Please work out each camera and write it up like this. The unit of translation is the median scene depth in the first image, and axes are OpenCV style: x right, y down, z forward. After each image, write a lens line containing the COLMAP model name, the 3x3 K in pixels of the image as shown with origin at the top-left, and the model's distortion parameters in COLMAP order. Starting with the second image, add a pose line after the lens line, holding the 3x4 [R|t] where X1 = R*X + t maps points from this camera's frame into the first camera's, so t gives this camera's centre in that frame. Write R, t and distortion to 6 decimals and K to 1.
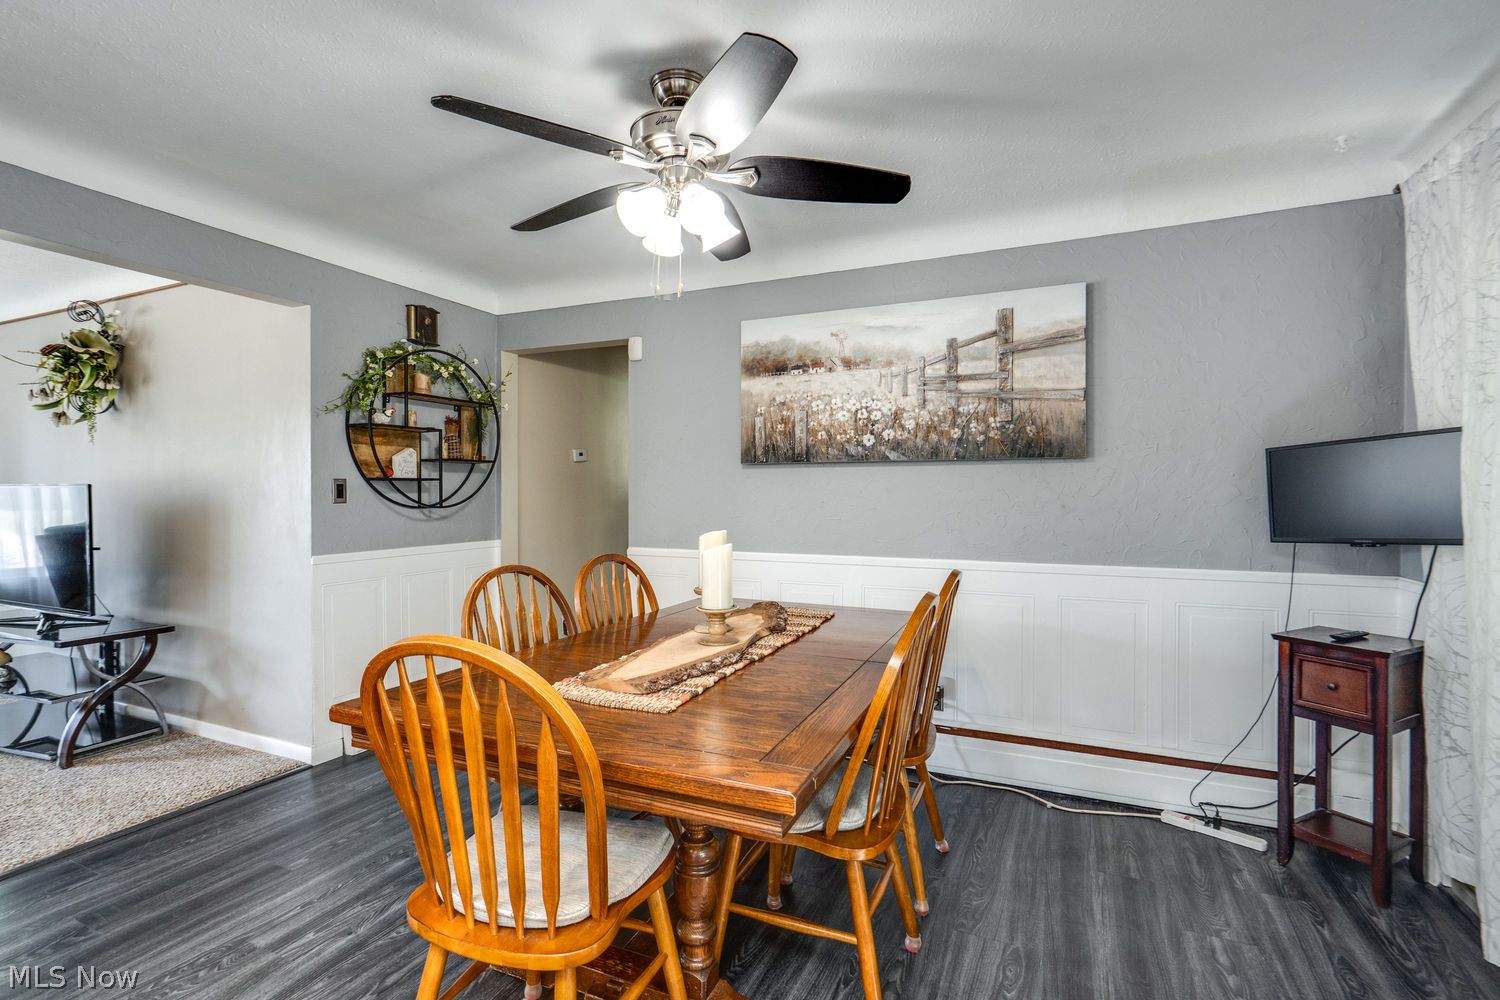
lens RADIAL K [[681.4, 0, 743.9], [0, 681.4, 506.4], [0, 0, 1]] dist [0.000189, 0.000593]
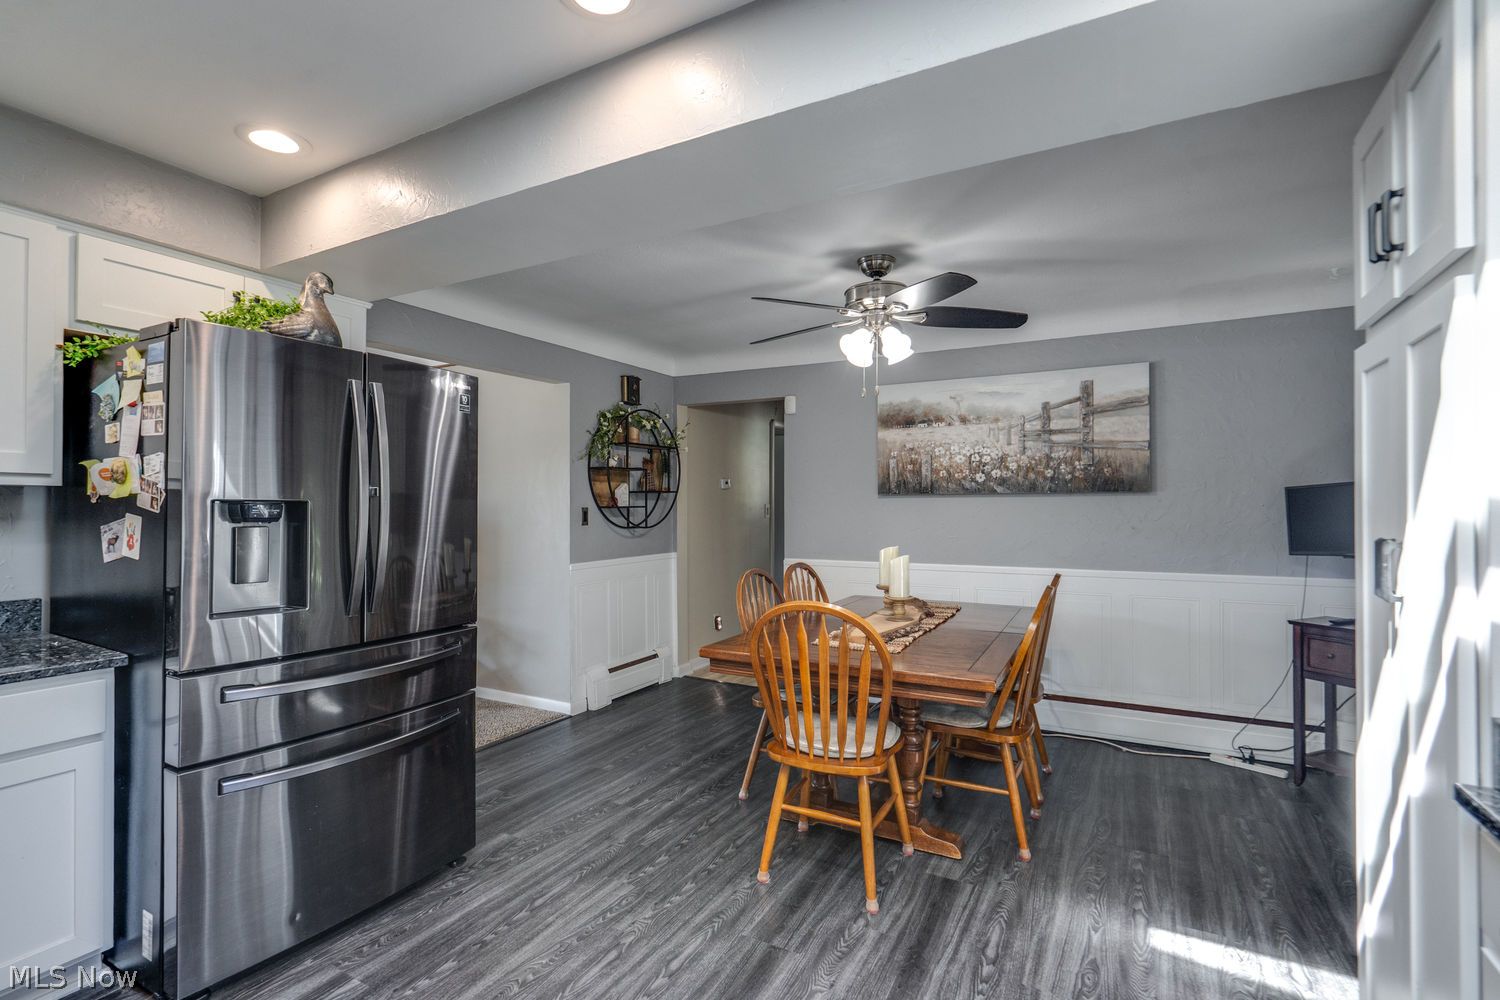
lens RADIAL K [[686.9, 0, 750.4], [0, 686.9, 510.0], [0, 0, 1]] dist [0.000294, 0.000600]
pose [[0.997729, -0.002412, -0.067314, -0.185057], [0.001539, 0.999914, -0.013022, -0.018659], [0.067340, 0.012889, 0.997647, -0.386102]]
